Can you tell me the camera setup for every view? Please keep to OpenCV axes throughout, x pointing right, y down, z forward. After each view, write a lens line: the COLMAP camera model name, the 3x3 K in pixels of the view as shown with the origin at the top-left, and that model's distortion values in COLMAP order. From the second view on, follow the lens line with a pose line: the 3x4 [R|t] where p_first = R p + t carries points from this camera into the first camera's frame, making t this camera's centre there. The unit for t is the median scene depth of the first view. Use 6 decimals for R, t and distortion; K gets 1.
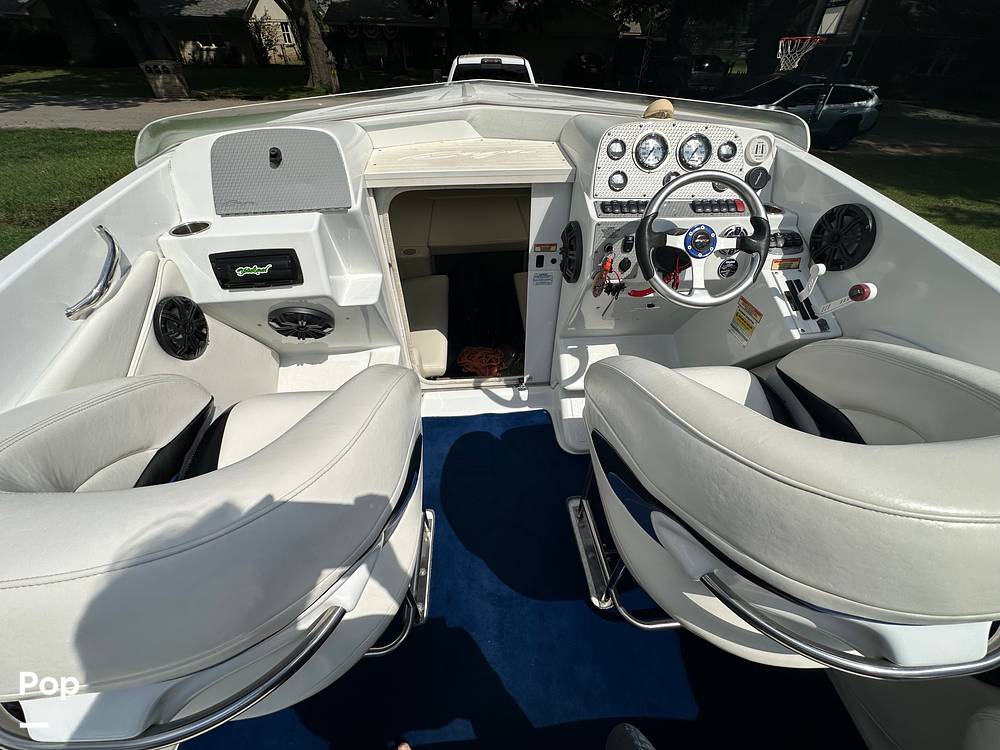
lens RADIAL K [[396.0, 0, 500.0], [0, 396.0, 375.0], [0, 0, 1]] dist [-0.031815, 0.000121]
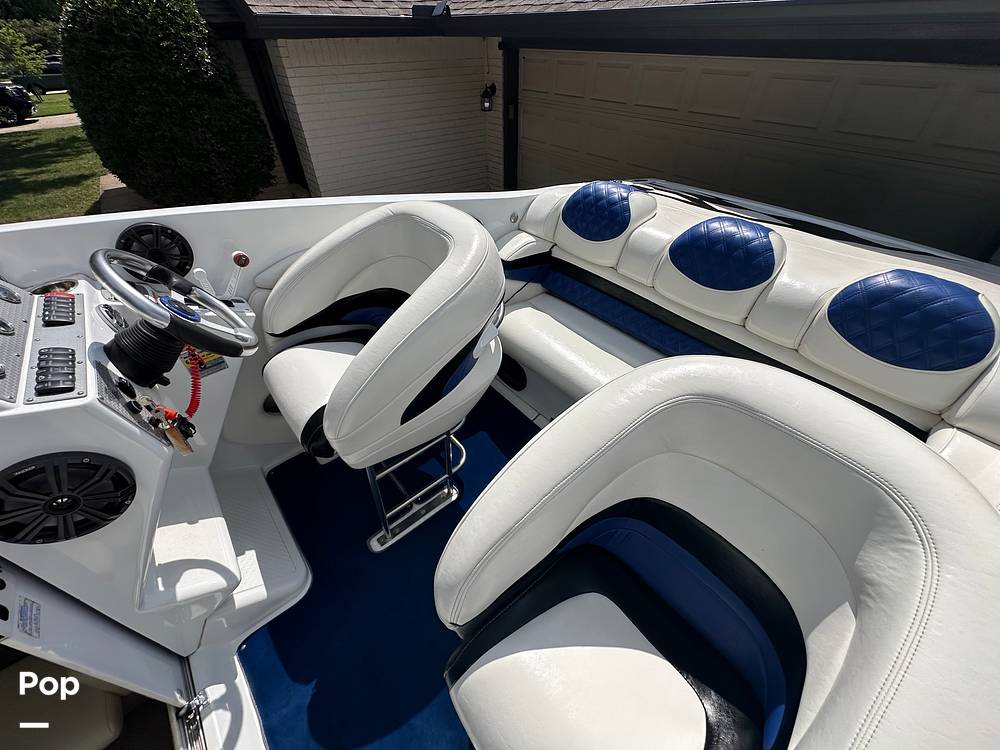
lens RADIAL K [[396.0, 0, 500.0], [0, 396.0, 375.0], [0, 0, 1]] dist [-0.031815, 0.000121]
pose [[-0.585313, -0.519448, 0.622562, -0.416688], [0.532047, 0.333336, 0.778340, -0.455727], [-0.611830, 0.786804, 0.081264, 0.456003]]
